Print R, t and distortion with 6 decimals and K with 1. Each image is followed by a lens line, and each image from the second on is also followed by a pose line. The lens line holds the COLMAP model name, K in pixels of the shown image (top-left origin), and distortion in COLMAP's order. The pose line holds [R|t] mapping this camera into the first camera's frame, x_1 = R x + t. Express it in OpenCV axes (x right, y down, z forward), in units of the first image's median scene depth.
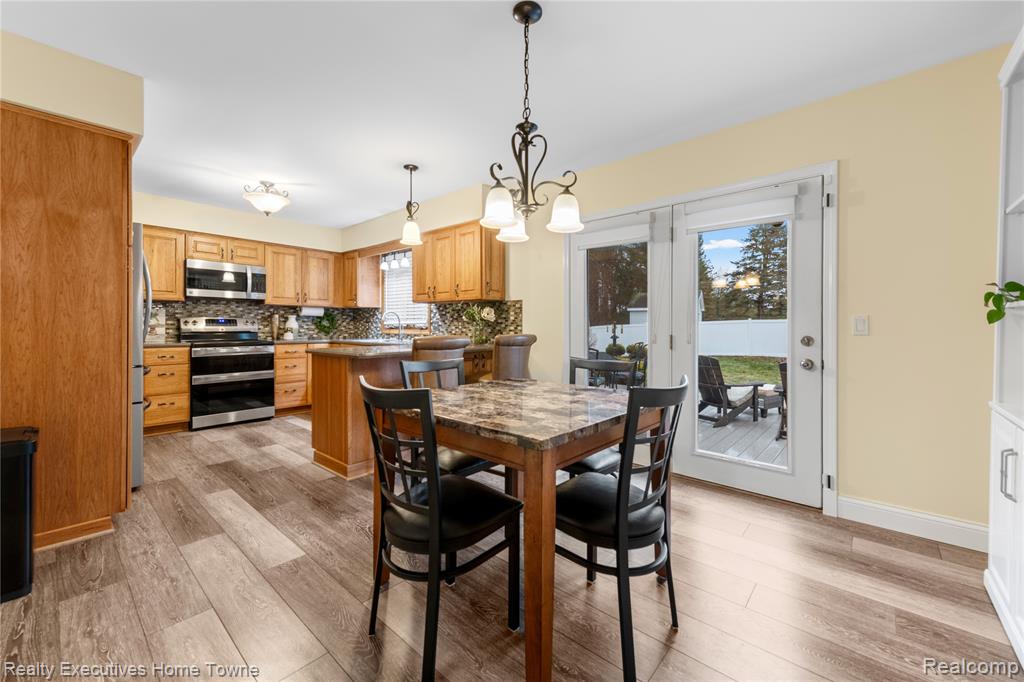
lens RADIAL K [[407.3, 0, 517.3], [0, 407.3, 329.9], [0, 0, 1]] dist [0.013582, -0.000668]
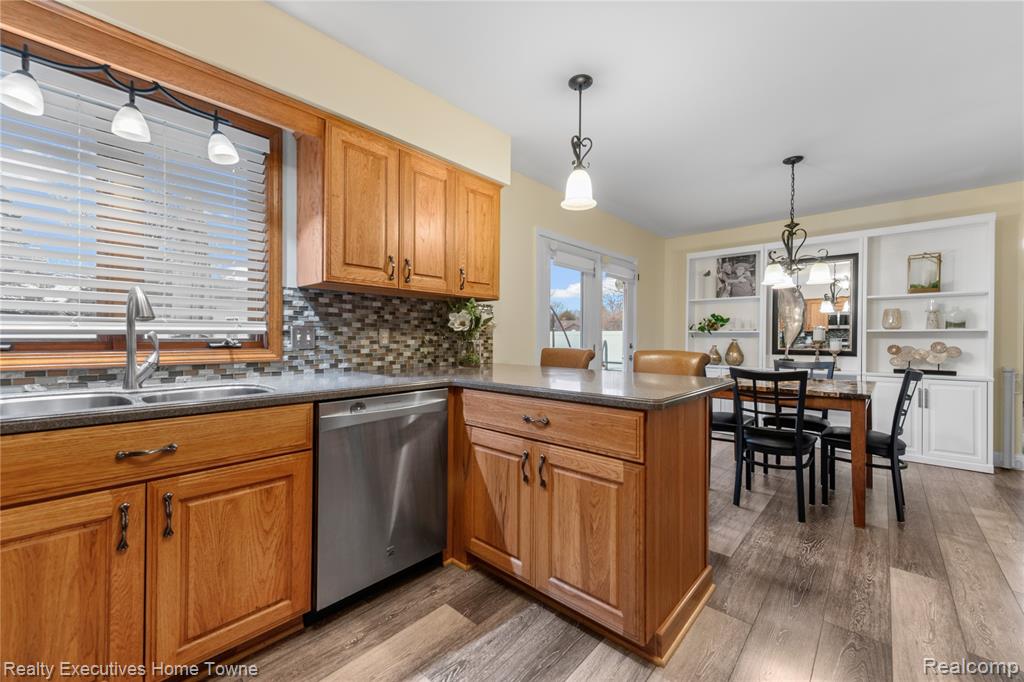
lens RADIAL K [[407.3, 0, 515.7], [0, 407.3, 340.2], [0, 0, 1]] dist [0.013582, -0.000668]
pose [[0.014326, -0.009781, 0.999850, -0.644206], [0.005762, 0.999936, 0.009700, -0.011526], [-0.999881, 0.005623, 0.014382, 0.796556]]
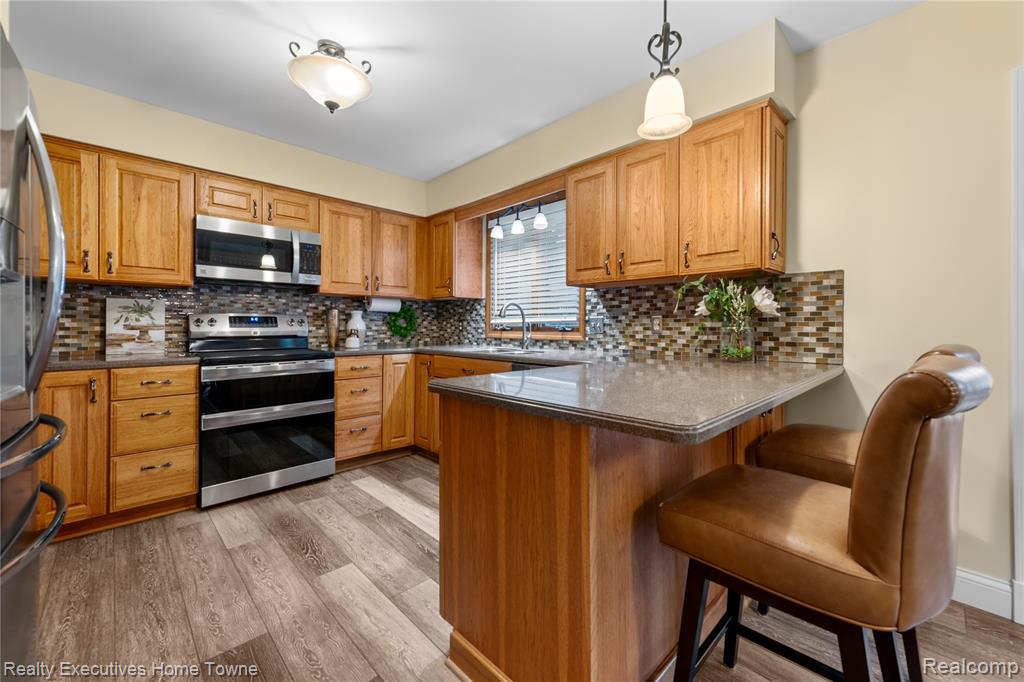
lens RADIAL K [[407.3, 0, 516.3], [0, 407.3, 327.1], [0, 0, 1]] dist [0.013582, -0.000668]
pose [[0.996903, -0.004026, -0.078544, -0.278226], [0.003423, 0.999964, -0.007811, -0.003605], [0.078572, 0.007518, 0.996880, 0.416127]]
